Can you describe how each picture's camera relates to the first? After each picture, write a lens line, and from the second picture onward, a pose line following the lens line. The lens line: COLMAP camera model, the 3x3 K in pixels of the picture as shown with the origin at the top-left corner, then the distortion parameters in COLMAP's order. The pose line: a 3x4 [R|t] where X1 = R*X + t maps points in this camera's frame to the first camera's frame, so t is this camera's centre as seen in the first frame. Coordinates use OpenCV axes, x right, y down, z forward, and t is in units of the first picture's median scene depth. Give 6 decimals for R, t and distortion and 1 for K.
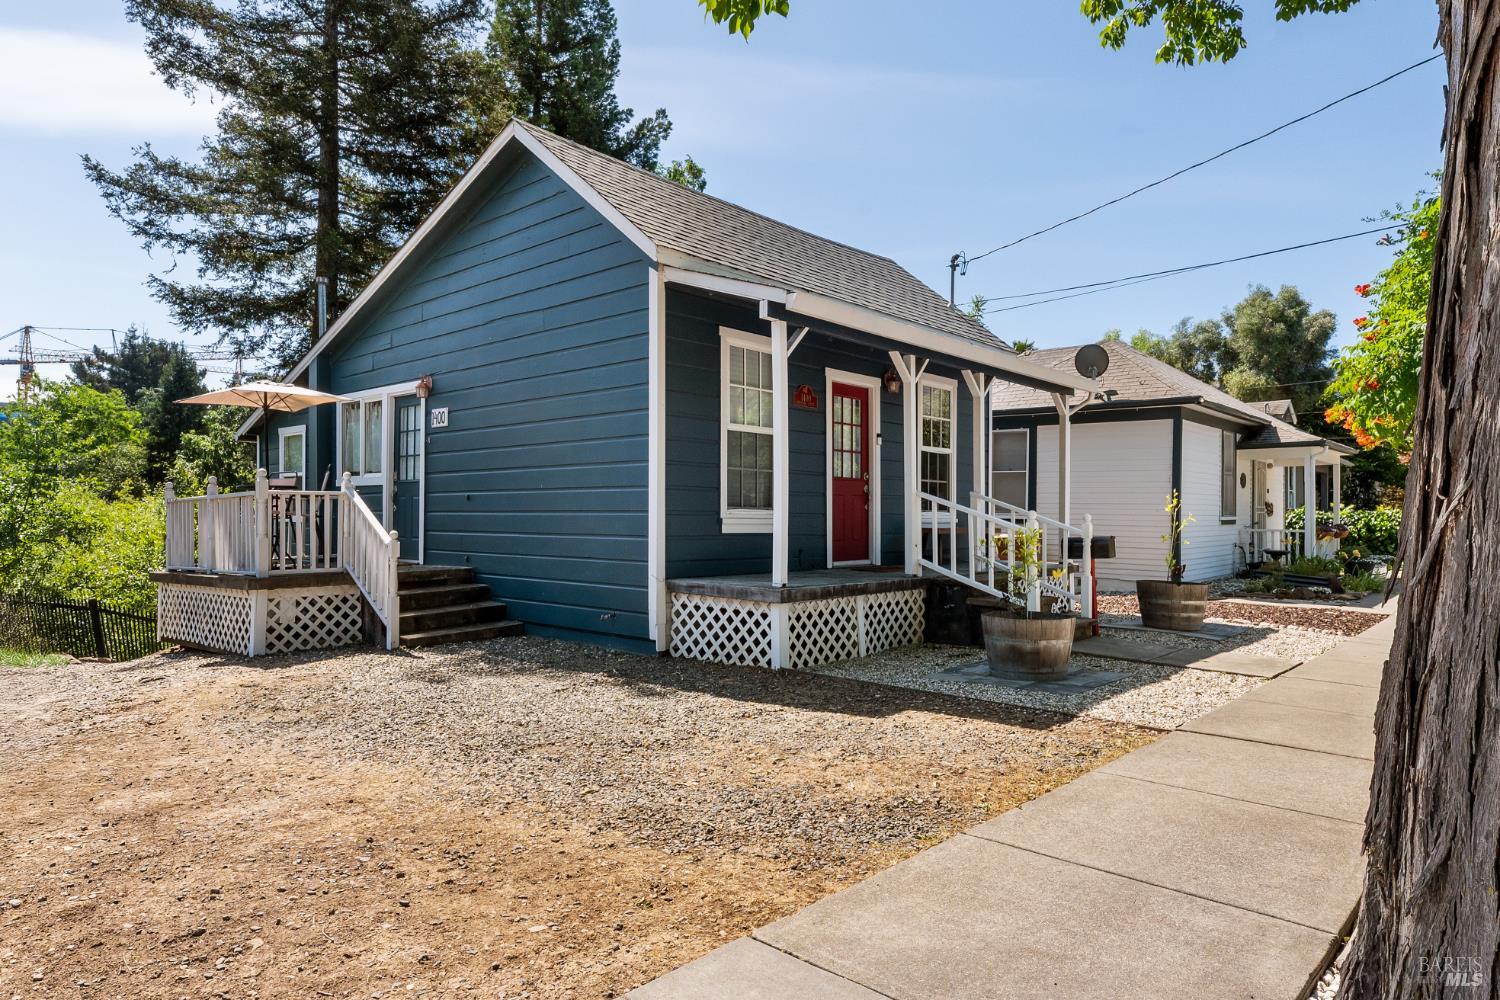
lens RADIAL K [[940.3, 0, 748.3], [0, 940.3, 479.6], [0, 0, 1]] dist [-0.002887, 0.001513]
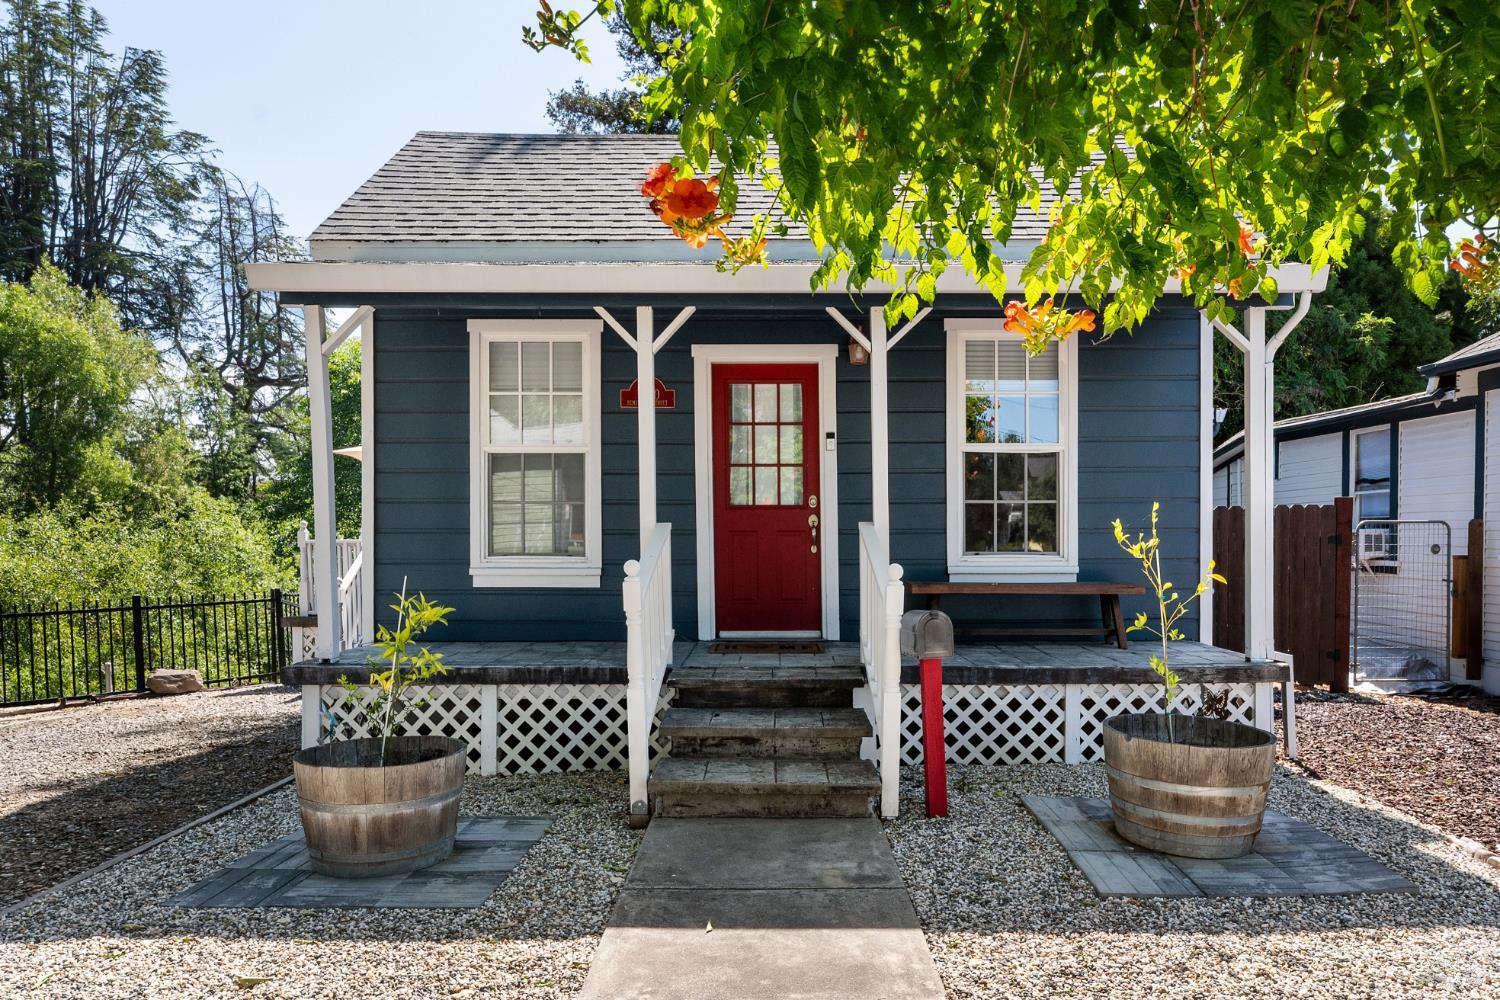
lens RADIAL K [[940.3, 0, 748.3], [0, 940.3, 479.6], [0, 0, 1]] dist [-0.002887, 0.001513]
pose [[0.676480, -0.057715, -0.734196, 0.569919], [0.037036, 0.998329, -0.044354, 0.009453], [0.735529, 0.002813, 0.677487, 0.533049]]
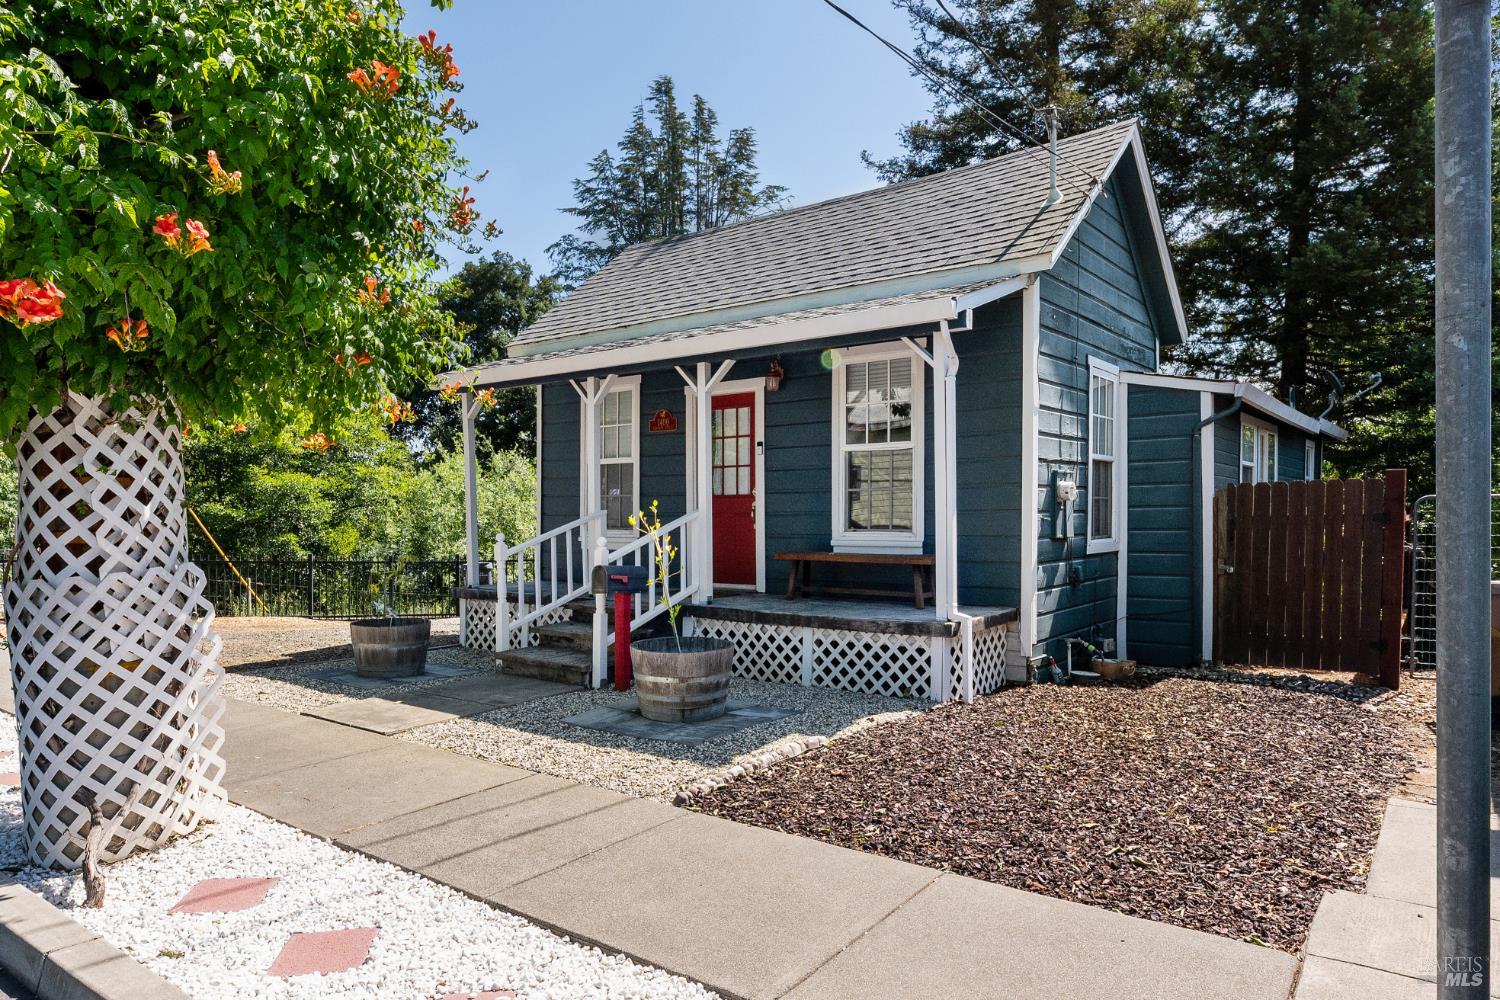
lens RADIAL K [[923.0, 0, 750.0], [0, 923.0, 500.0], [0, 0, 1]] dist [-0.069988, 0.000313]
pose [[0.087282, -0.022043, -0.995940, 0.993726], [0.053978, 0.998391, -0.017367, 0.019673], [0.994720, -0.052243, 0.088332, 0.919269]]
